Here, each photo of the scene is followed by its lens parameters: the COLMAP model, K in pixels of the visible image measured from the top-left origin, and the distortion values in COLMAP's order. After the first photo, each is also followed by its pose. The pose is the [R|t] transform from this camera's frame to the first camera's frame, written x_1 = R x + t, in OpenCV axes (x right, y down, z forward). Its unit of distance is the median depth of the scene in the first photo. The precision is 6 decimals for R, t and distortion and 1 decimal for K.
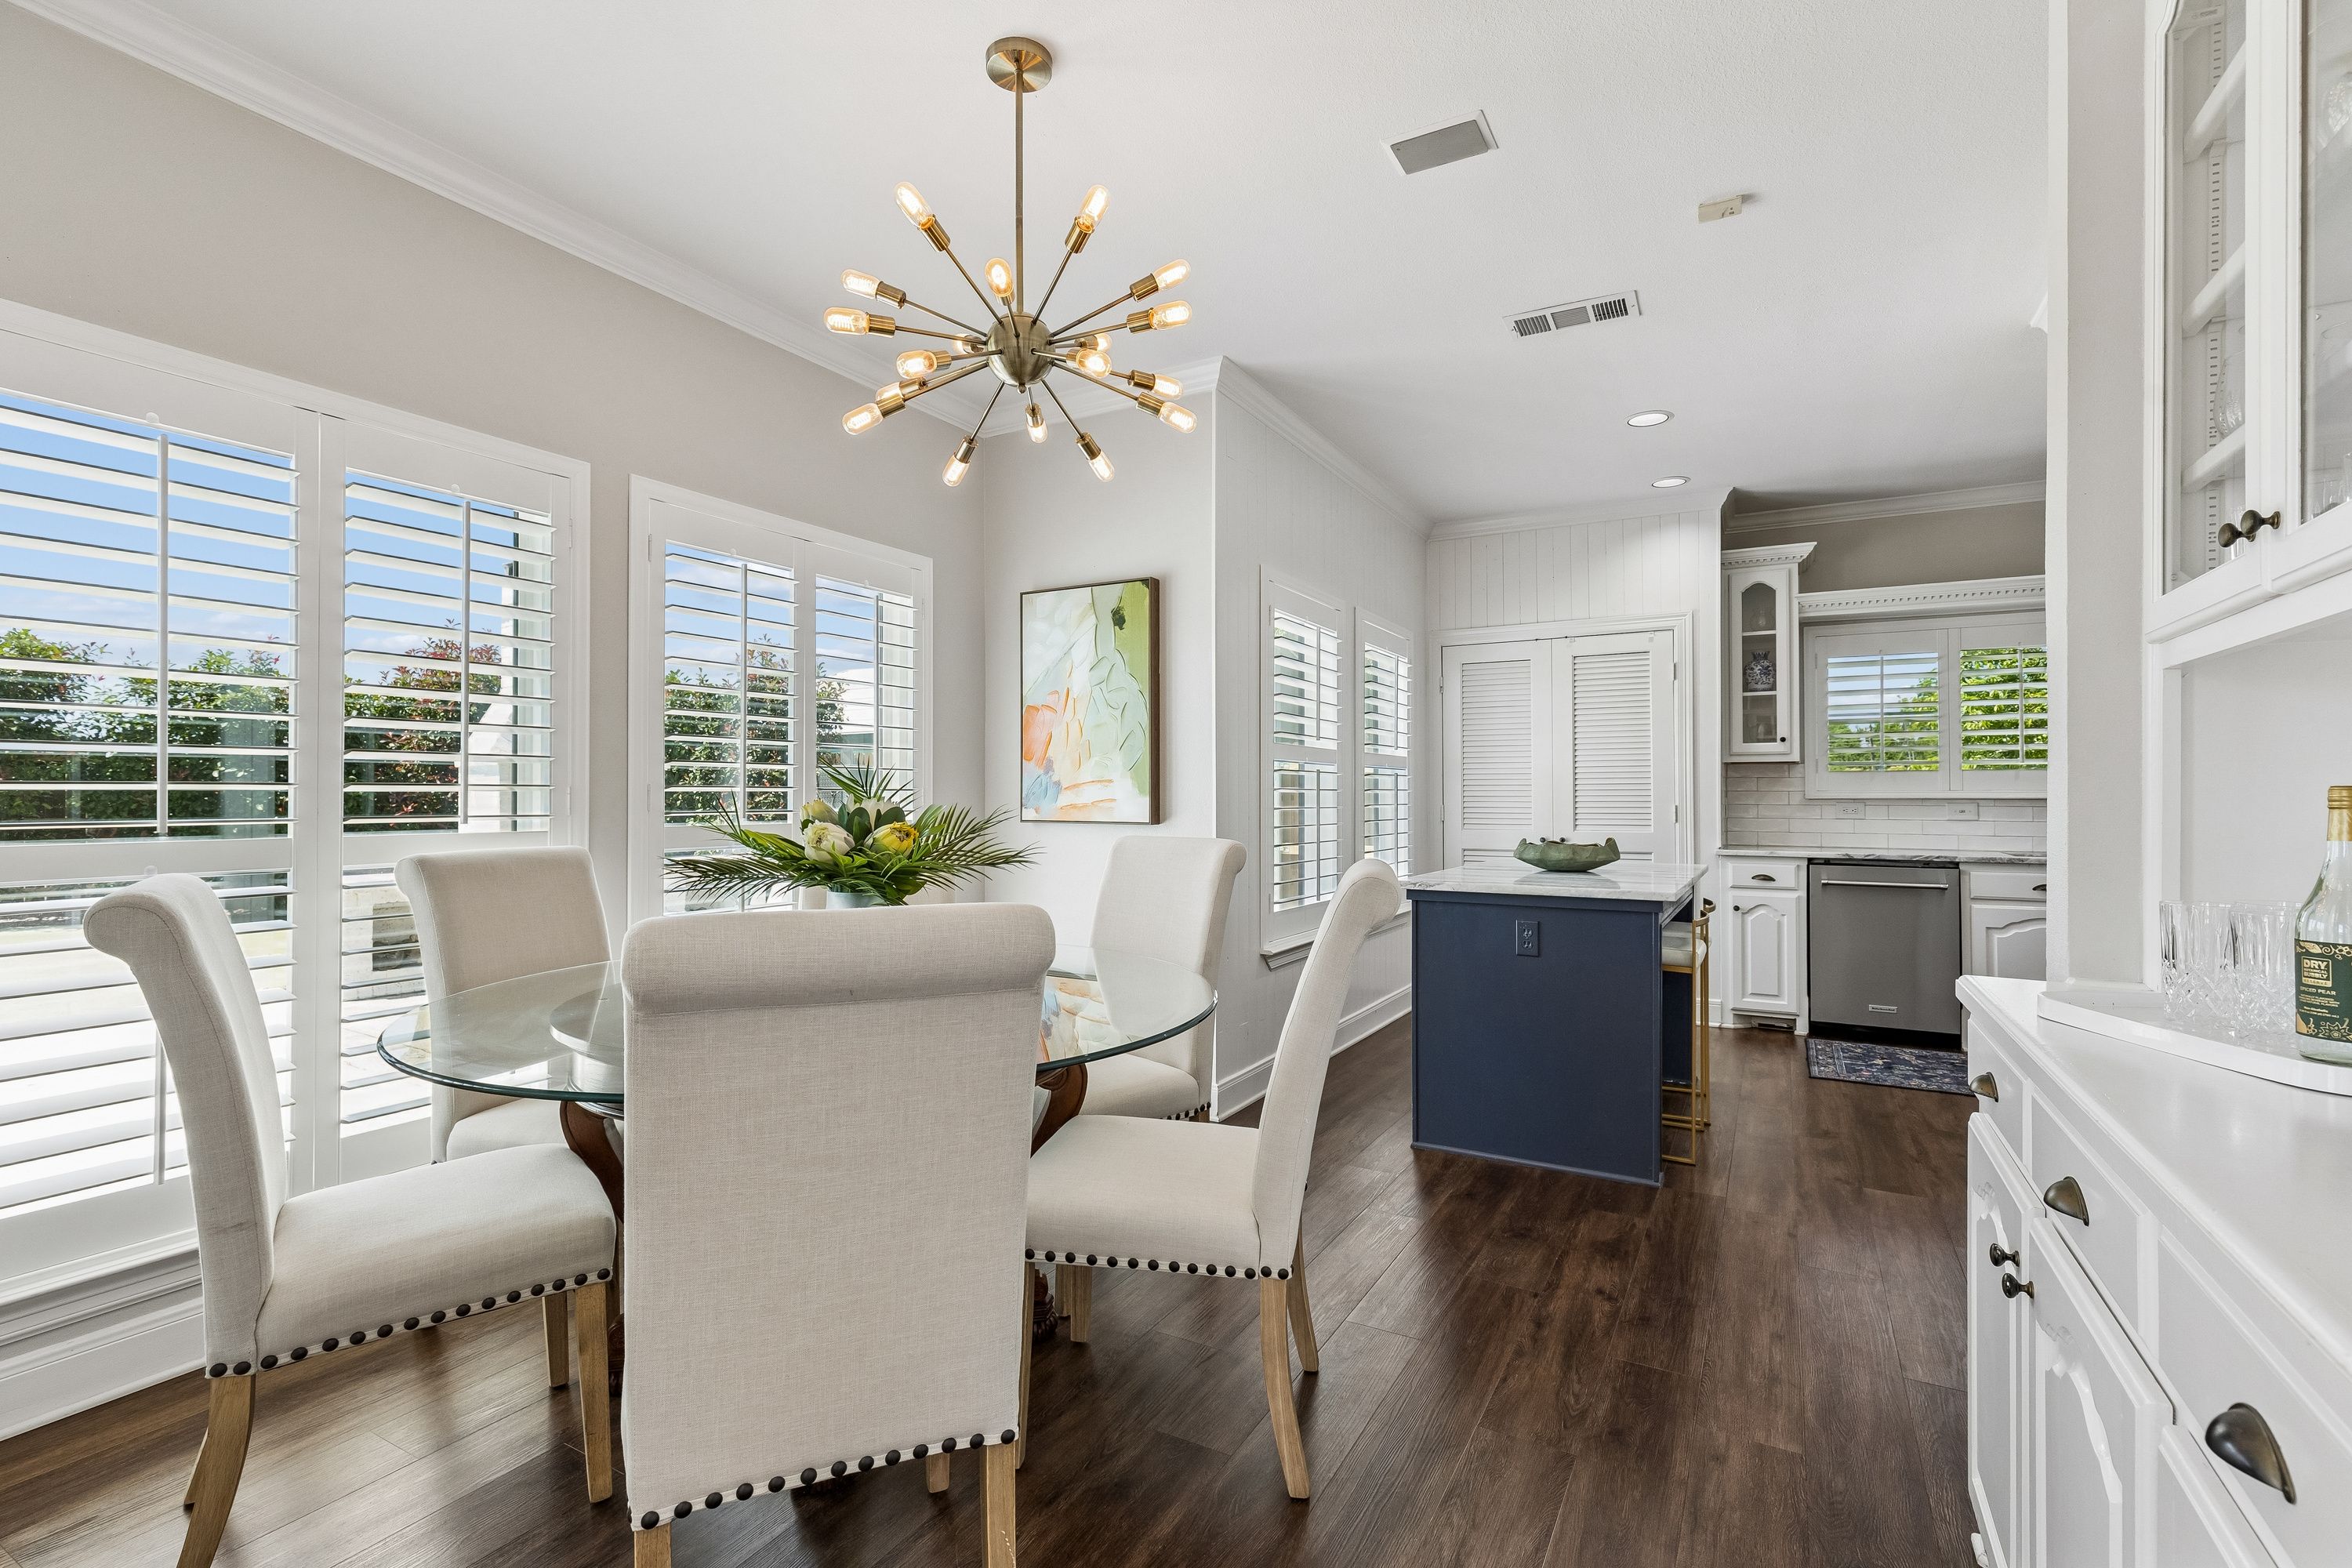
lens RADIAL K [[1061.6, 0, 1184.8], [0, 1061.6, 798.6], [0, 0, 1]] dist [0.008047, -0.000485]
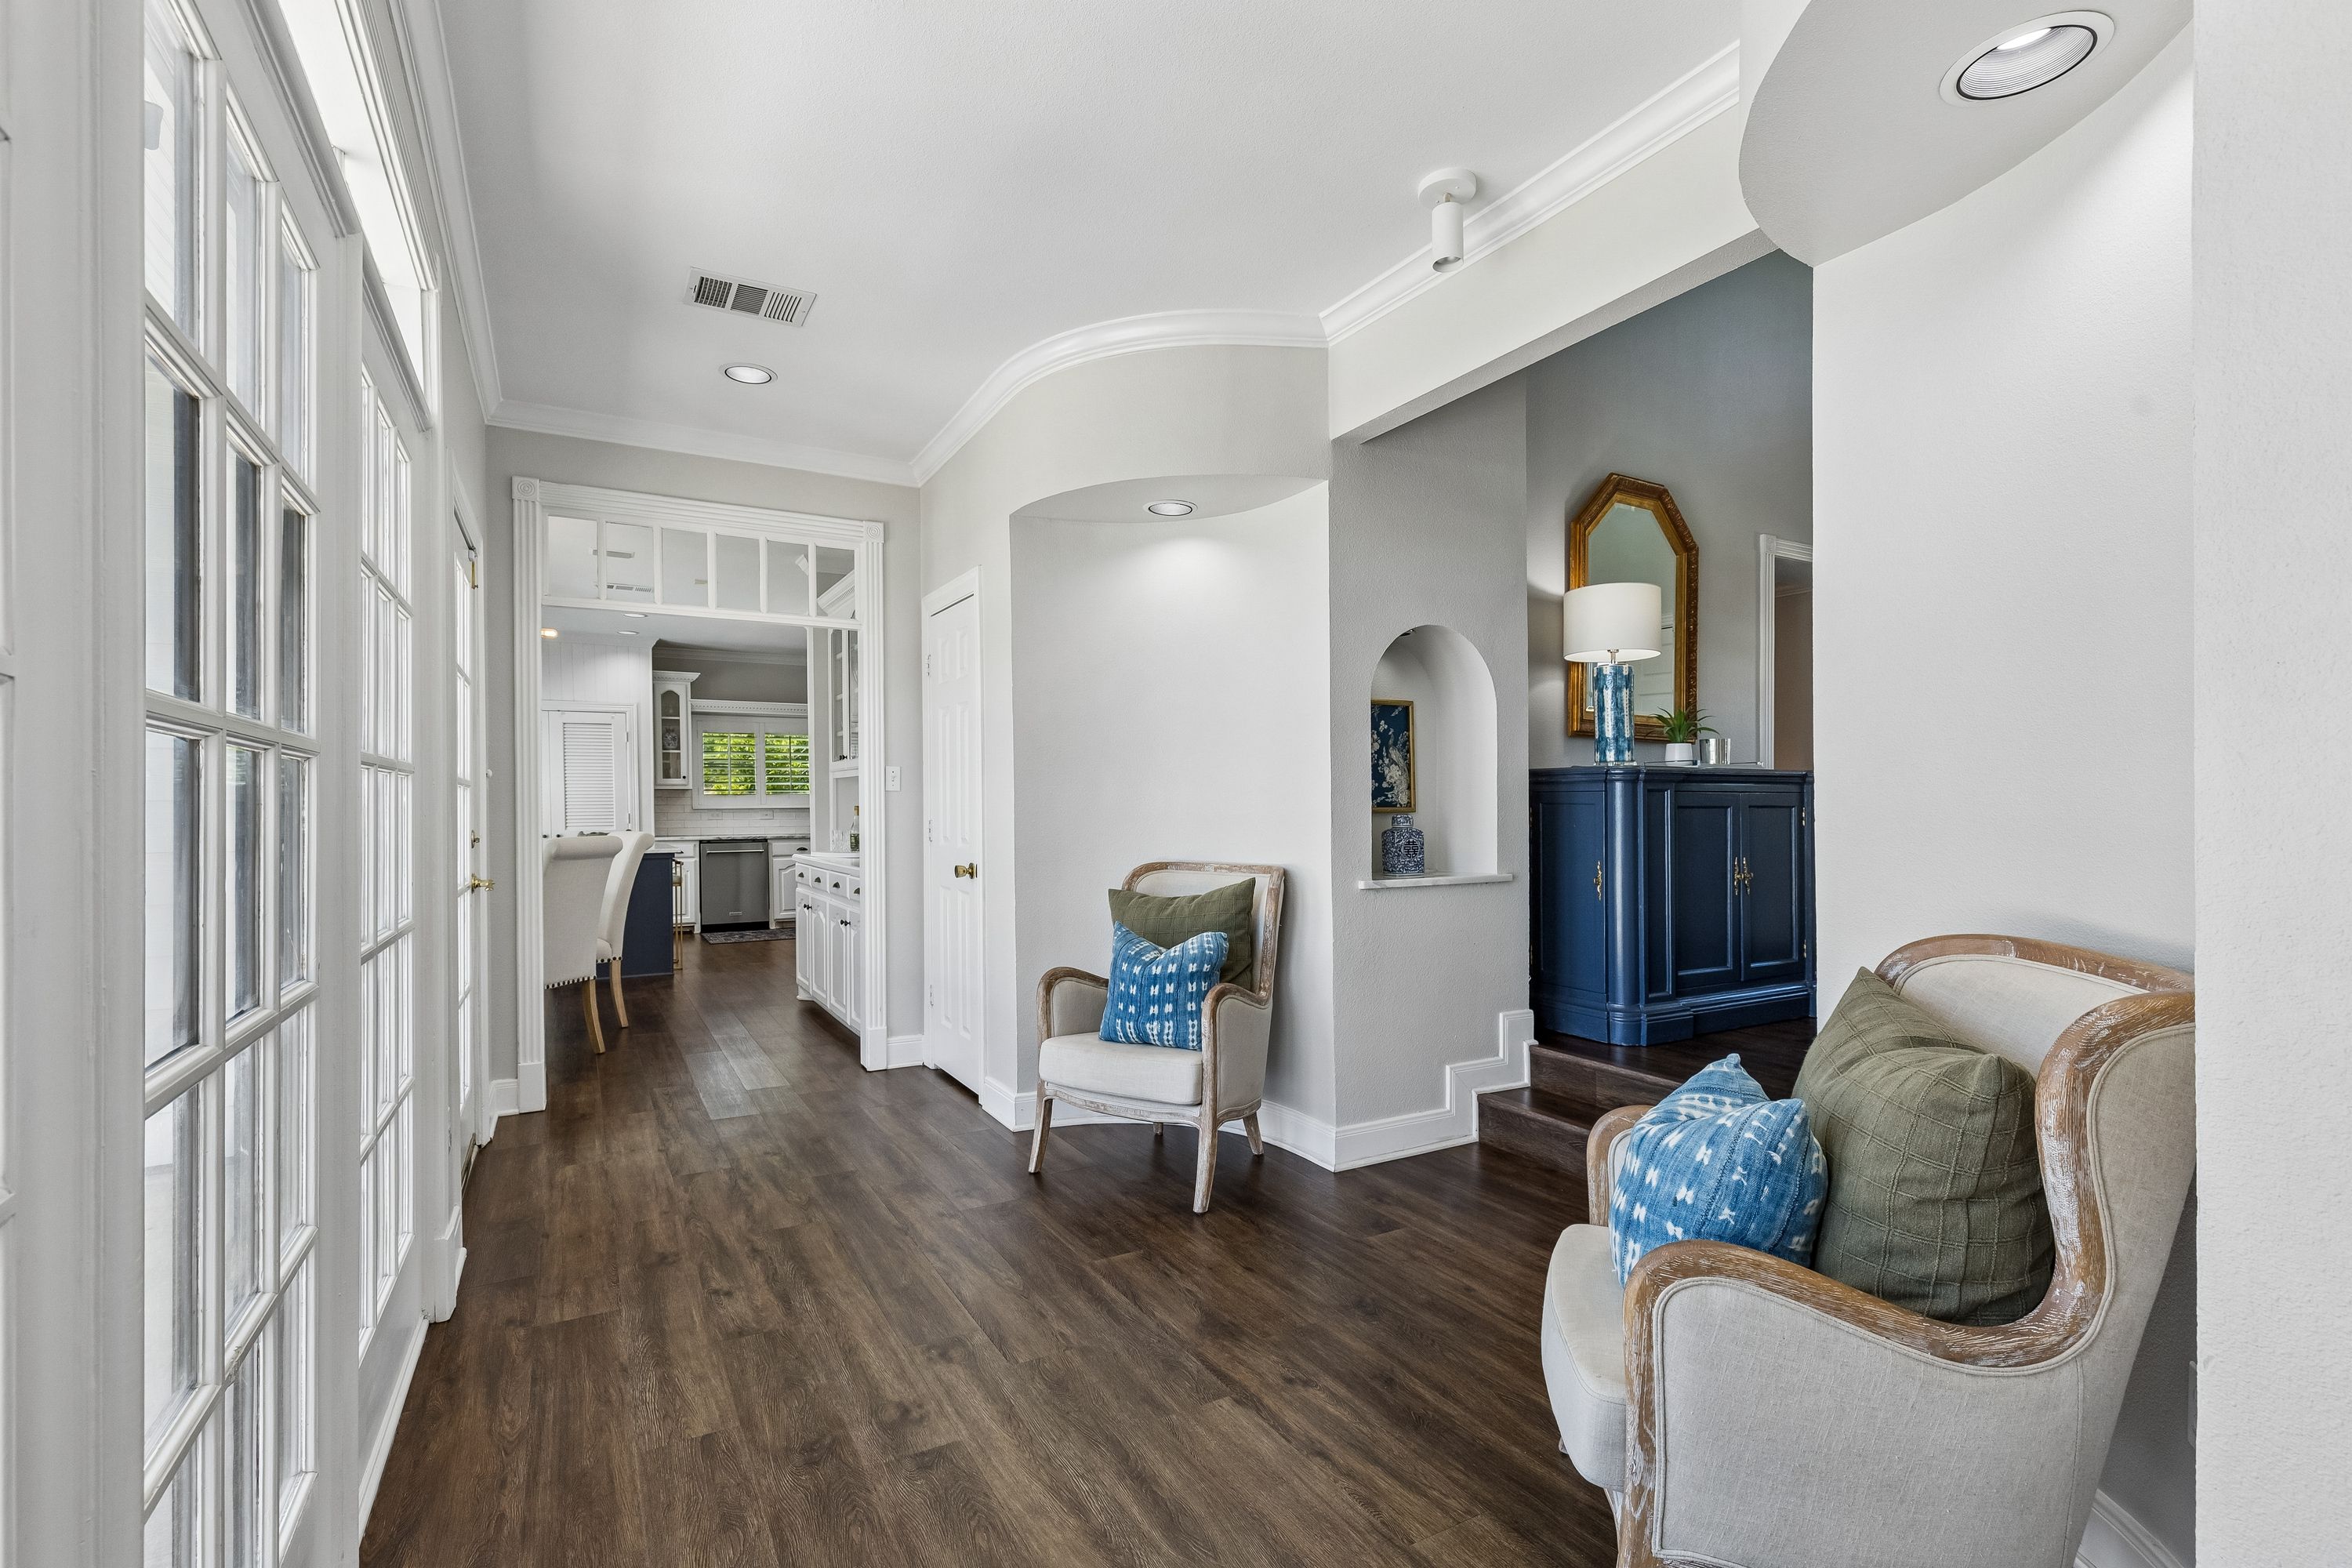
lens RADIAL K [[1061.6, 0, 1169.4], [0, 1061.6, 806.9], [0, 0, 1]] dist [0.008047, -0.000485]
pose [[0.520871, -0.006777, 0.853609, -0.626990], [0.008596, 0.999959, 0.002694, -0.001462], [-0.853592, 0.005934, 0.520908, -0.740644]]
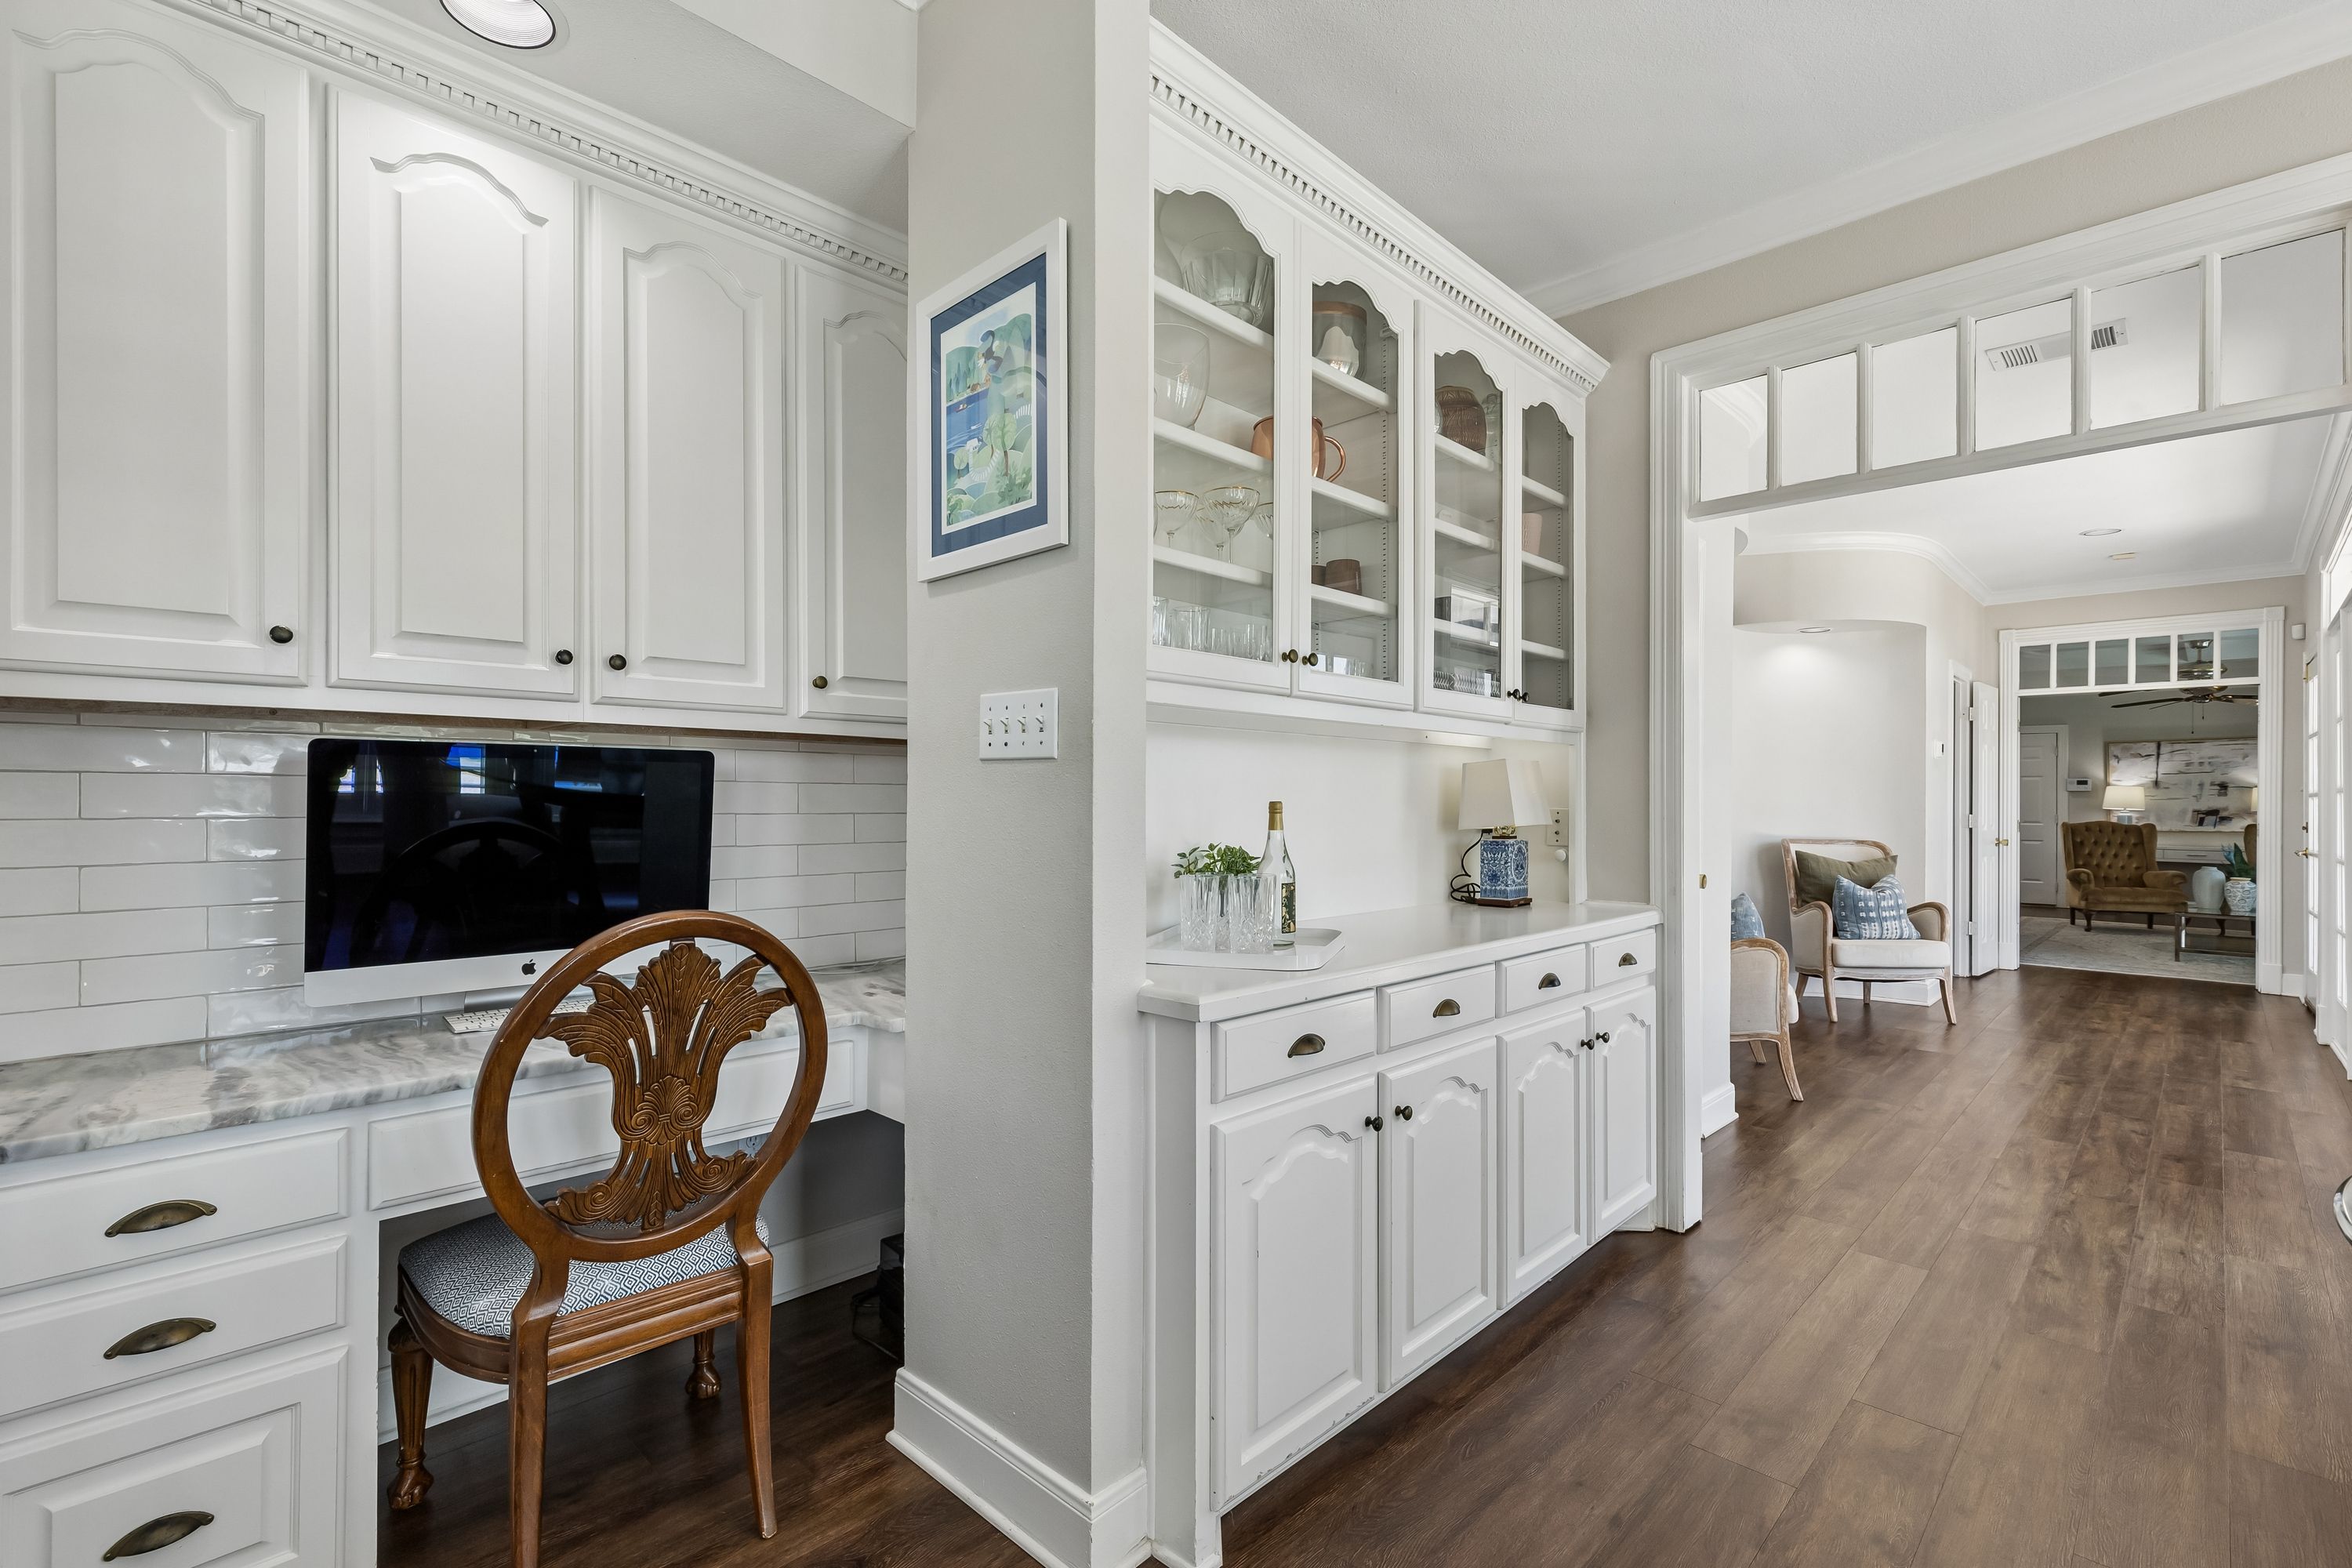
lens RADIAL K [[1061.6, 0, 1152.2], [0, 1061.6, 794.4], [0, 0, 1]] dist [0.008047, -0.000485]
pose [[-0.963291, -0.013659, 0.268111, 0.158410], [-0.014459, 0.999895, -0.001007, -0.001226], [-0.268069, -0.004847, -0.963387, 0.612036]]
